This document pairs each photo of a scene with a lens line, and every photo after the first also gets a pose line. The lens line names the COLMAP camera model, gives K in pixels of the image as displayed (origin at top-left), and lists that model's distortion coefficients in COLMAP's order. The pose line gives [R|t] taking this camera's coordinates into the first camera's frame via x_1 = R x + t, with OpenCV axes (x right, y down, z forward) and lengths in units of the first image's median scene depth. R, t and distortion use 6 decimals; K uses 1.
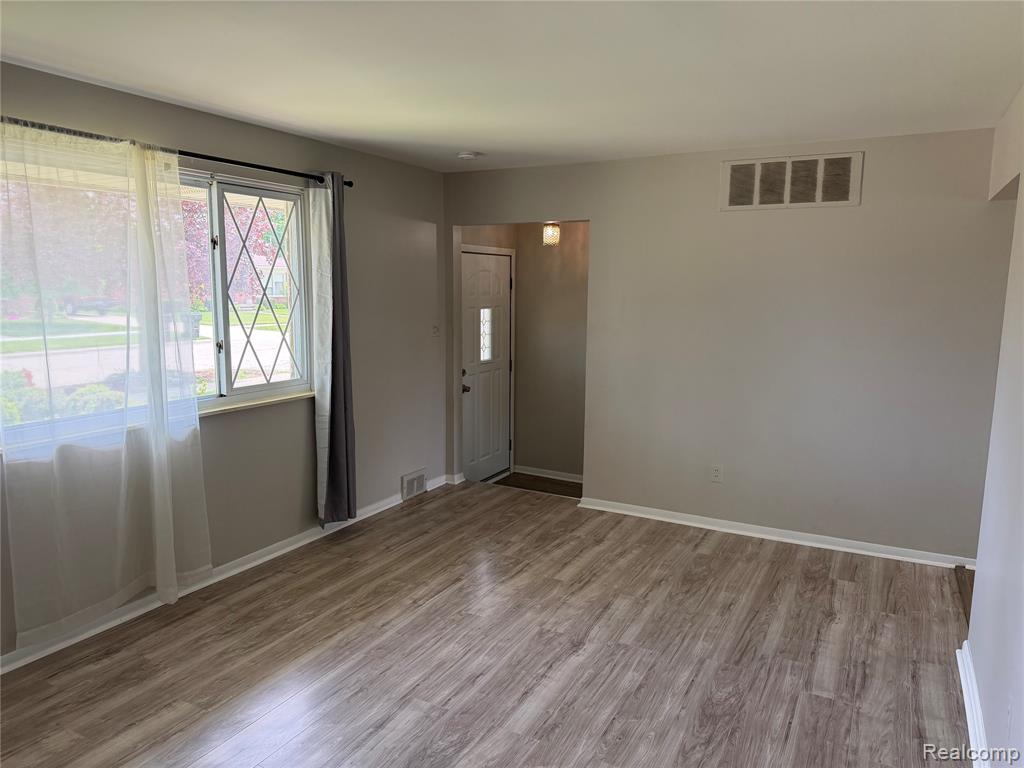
lens RADIAL K [[717.1, 0, 512.0], [0, 717.1, 384.0], [0, 0, 1]] dist [0.029865, -0.044756]
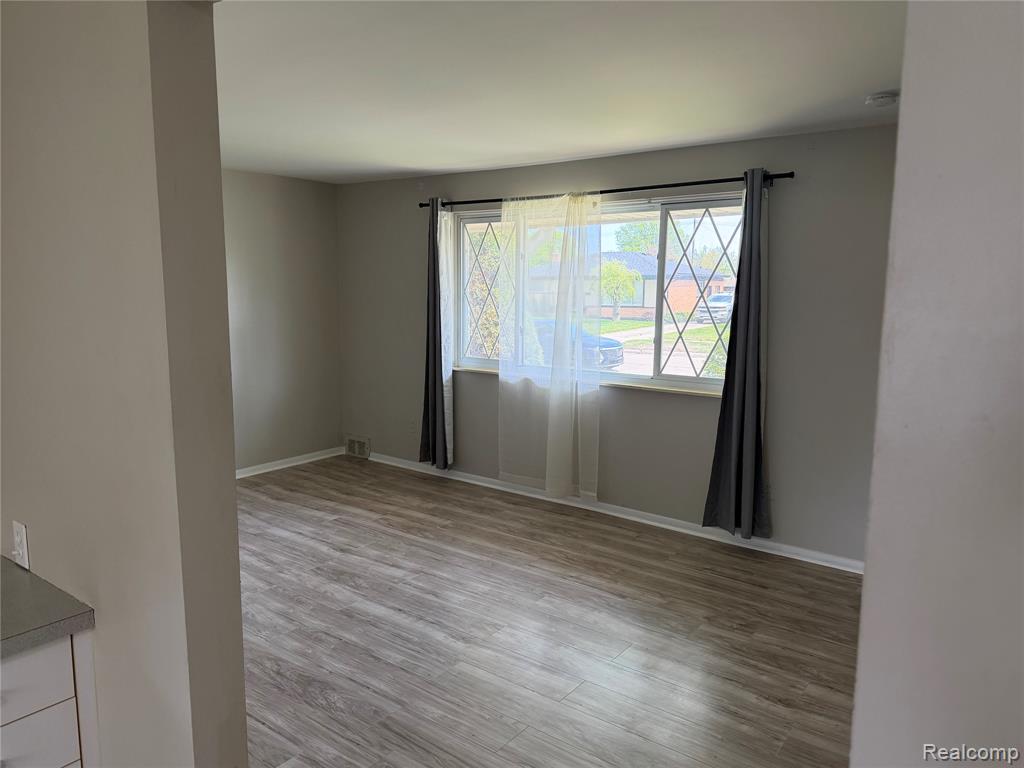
lens RADIAL K [[721.9, 0, 517.1], [0, 721.9, 379.3], [0, 0, 1]] dist [0.192757, -0.290479]
pose [[-0.158061, 0.115358, -0.980668, 0.861614], [-0.148247, 0.979123, 0.139070, -0.120743], [0.976237, 0.167363, -0.137660, 0.948579]]
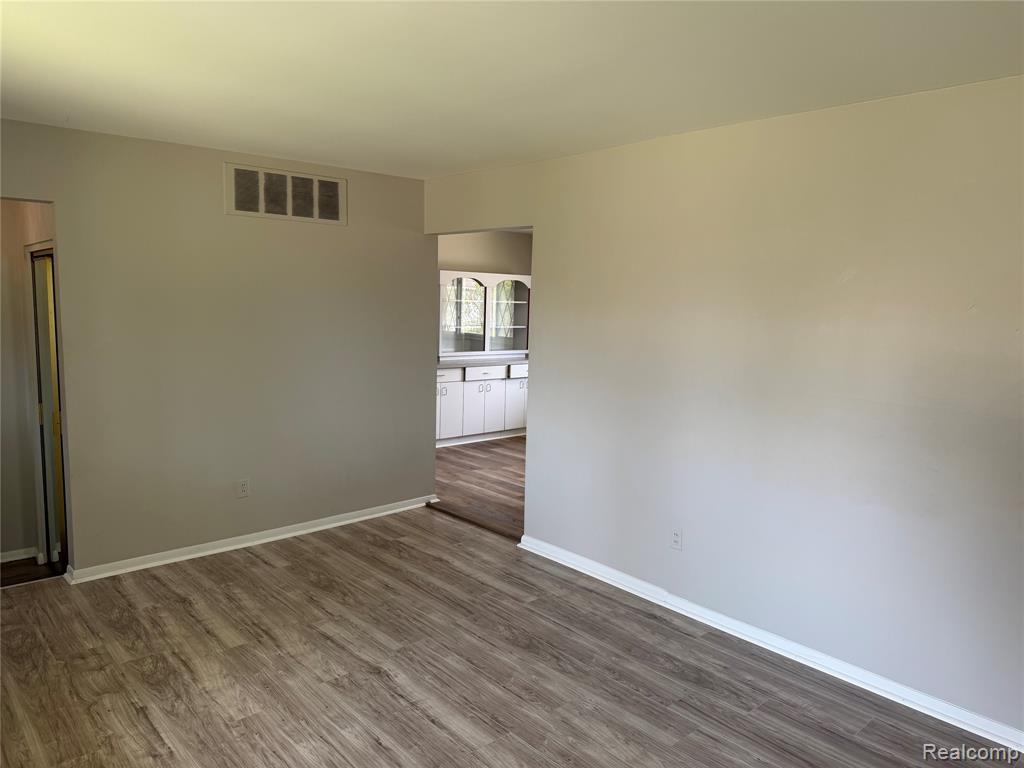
lens RADIAL K [[717.0, 0, 512.0], [0, 717.0, 384.0], [0, 0, 1]] dist [0.096488, -0.121866]
pose [[0.347555, -0.118757, 0.930109, -0.581021], [0.115570, 0.989809, 0.083194, -0.064105], [-0.930510, 0.078578, 0.357738, 0.375169]]
